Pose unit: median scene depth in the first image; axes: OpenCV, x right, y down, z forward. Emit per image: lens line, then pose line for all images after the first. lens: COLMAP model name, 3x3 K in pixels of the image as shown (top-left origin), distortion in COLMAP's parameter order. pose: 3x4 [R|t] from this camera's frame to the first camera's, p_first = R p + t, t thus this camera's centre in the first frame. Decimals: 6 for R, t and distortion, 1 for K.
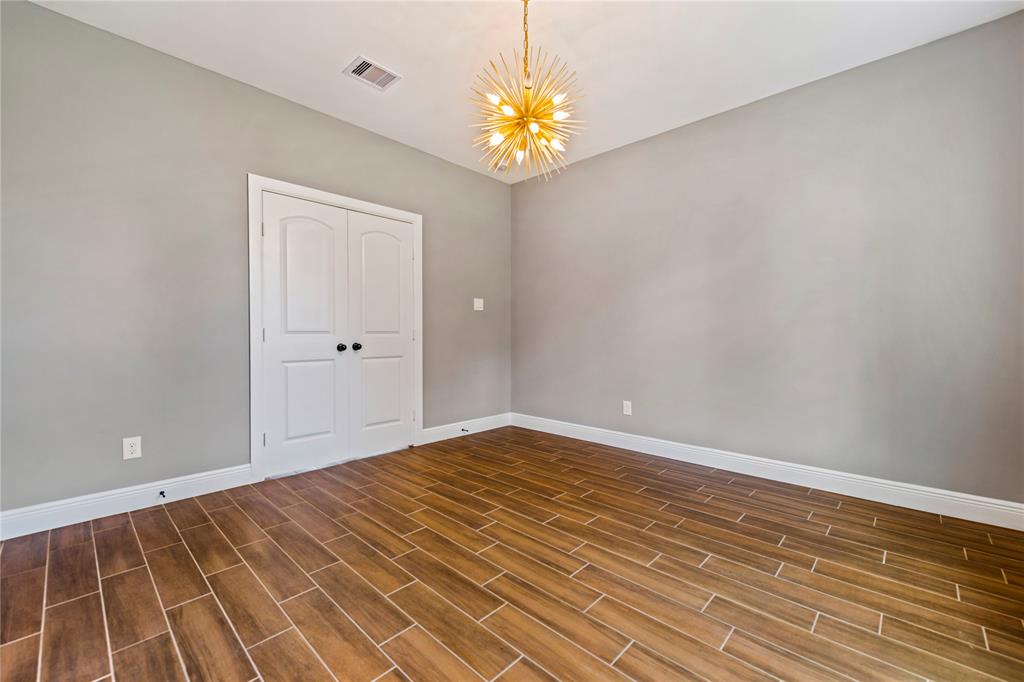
lens RADIAL K [[426.6, 0, 513.9], [0, 426.6, 330.2], [0, 0, 1]] dist [0.001489, 0.000011]
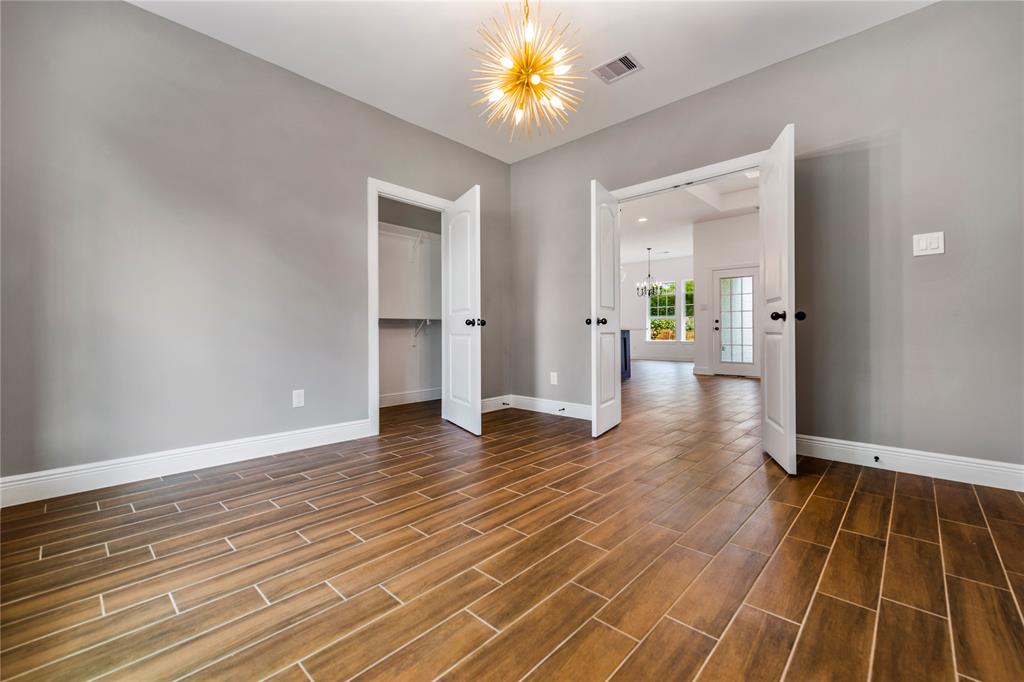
lens RADIAL K [[426.6, 0, 513.9], [0, 426.6, 330.2], [0, 0, 1]] dist [0.001489, 0.000011]
pose [[0.002481, -0.002741, -0.999993, 0.993276], [0.007065, 0.999971, -0.002723, 0.087549], [0.999972, -0.007058, 0.002500, 0.945202]]
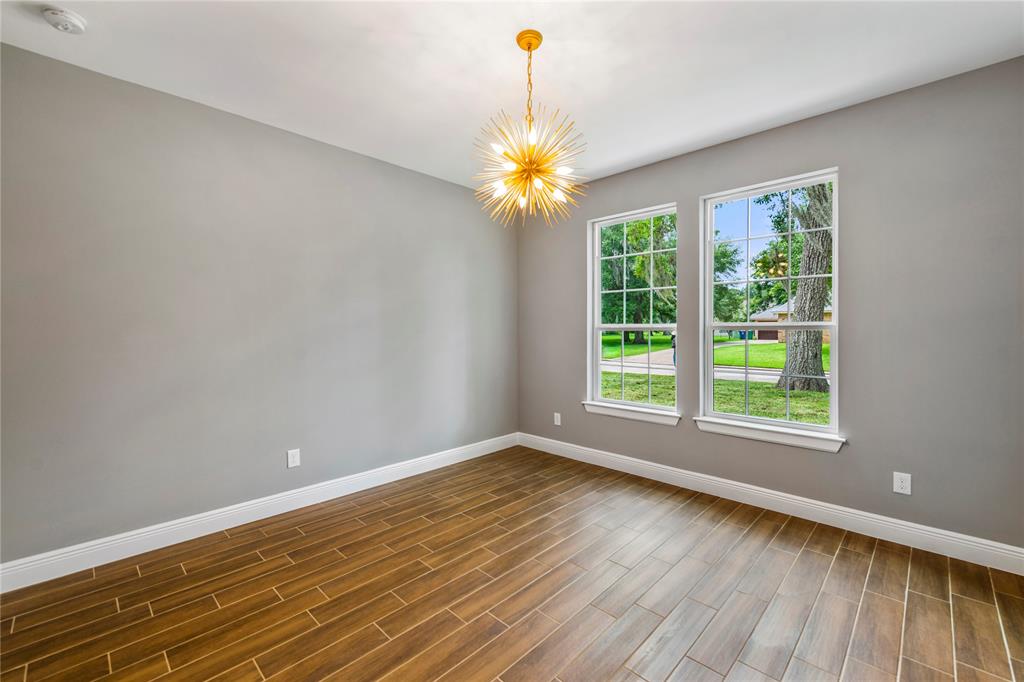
lens RADIAL K [[417.3, 0, 513.3], [0, 417.3, 326.7], [0, 0, 1]] dist [0.001617, 0.000089]
pose [[0.025912, 0.001211, 0.999664, -0.937387], [-0.000167, 0.999999, -0.001207, -0.126922], [-0.999664, -0.000136, 0.025912, 0.995634]]
